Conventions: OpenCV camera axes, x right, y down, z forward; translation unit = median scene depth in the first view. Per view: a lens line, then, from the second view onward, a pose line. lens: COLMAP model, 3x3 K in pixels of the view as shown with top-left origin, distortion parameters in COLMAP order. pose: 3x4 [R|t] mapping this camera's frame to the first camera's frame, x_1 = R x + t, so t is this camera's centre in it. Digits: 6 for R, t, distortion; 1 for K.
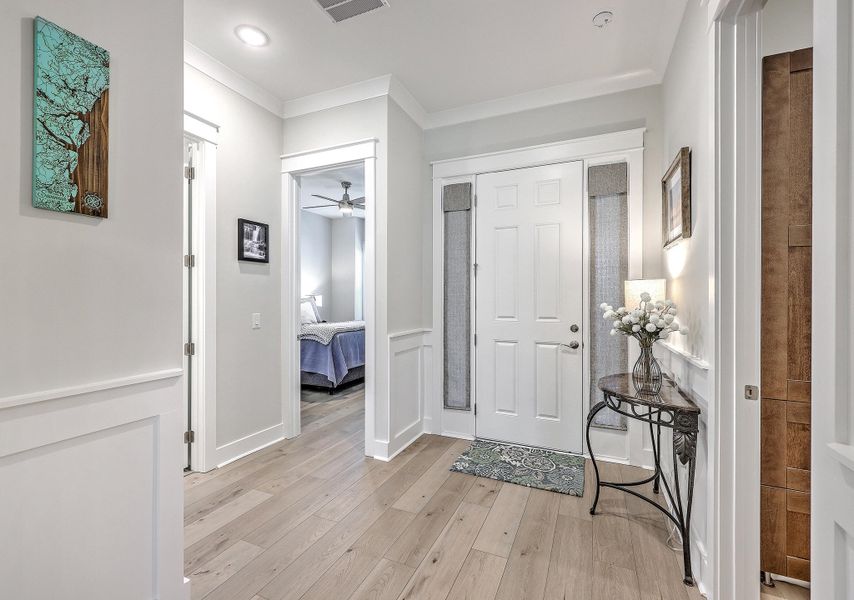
lens RADIAL K [[376.3, 0, 427.0], [0, 376.3, 300.0], [0, 0, 1]] dist [-0.001728, -0.000083]
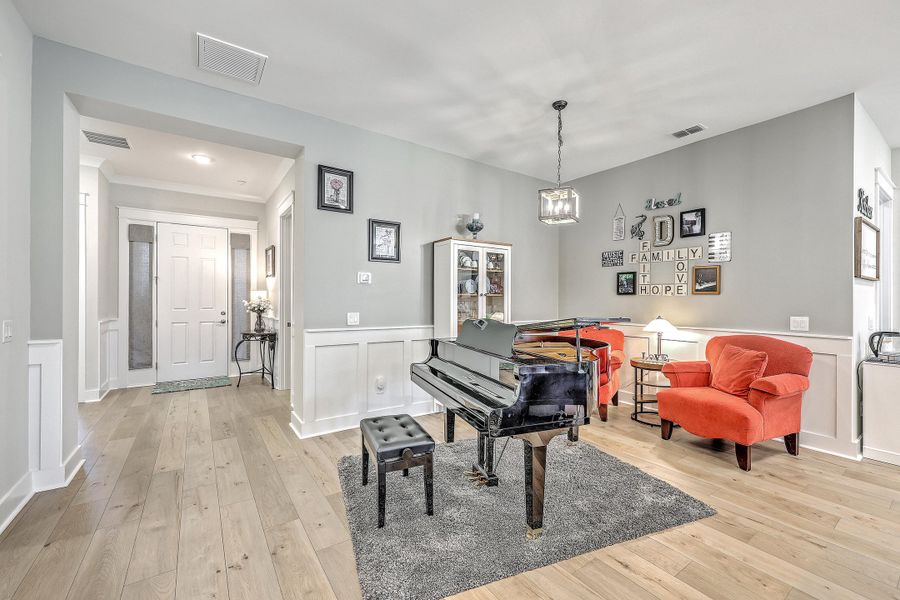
lens RADIAL K [[367.4, 0, 452.9], [0, 367.4, 298.7], [0, 0, 1]] dist [-0.000033, -0.000036]
pose [[0.517130, -0.000546, 0.855907, -0.644646], [0.001190, 0.999999, -0.000082, 0.000870], [-0.855906, 0.001061, 0.517130, -1.045706]]
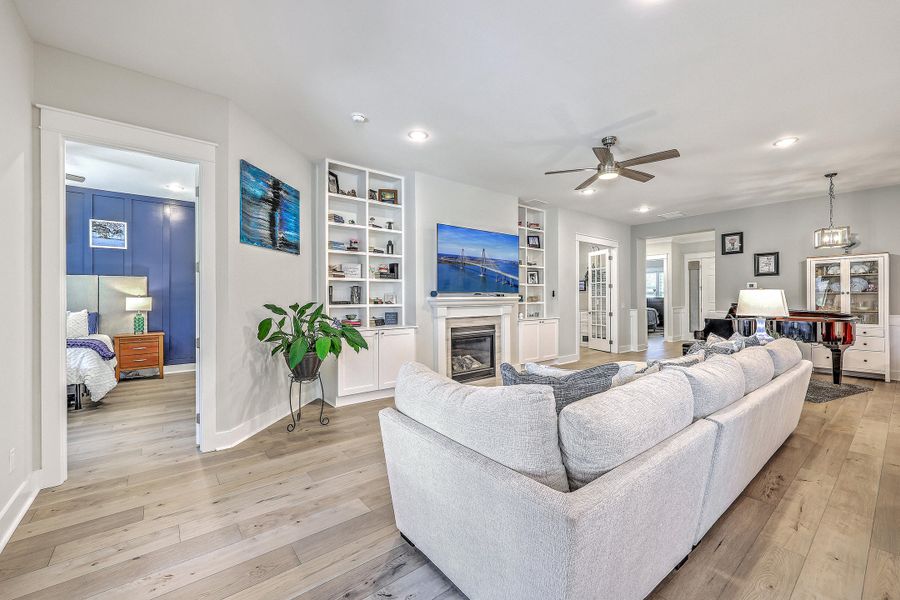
lens RADIAL K [[366.1, 0, 452.4], [0, 366.1, 297.1], [0, 0, 1]] dist [0.000057, 0.000151]
pose [[0.888743, -0.008029, -0.458335, -0.363294], [0.003524, 0.999937, -0.010683, 0.021709], [0.458392, 0.007880, 0.888715, -3.064223]]
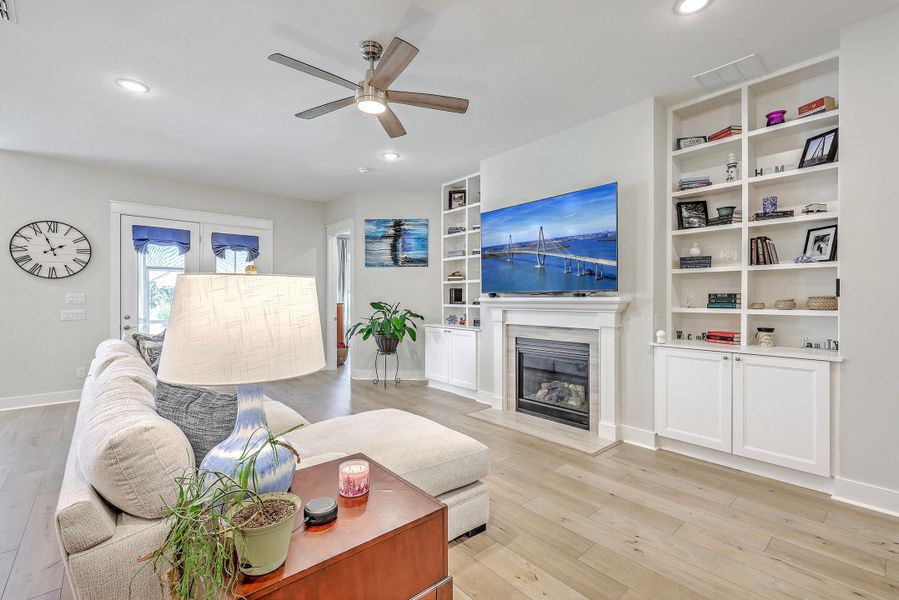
lens RADIAL K [[398.4, 0, 452.8], [0, 398.4, 301.0], [0, 0, 1]] dist [0.000253, 0.000132]
pose [[-0.415373, 0.001695, -0.909649, 0.277813], [-0.006983, 0.999963, 0.005052, 0.007848], [0.909624, 0.008450, -0.415346, -1.107430]]
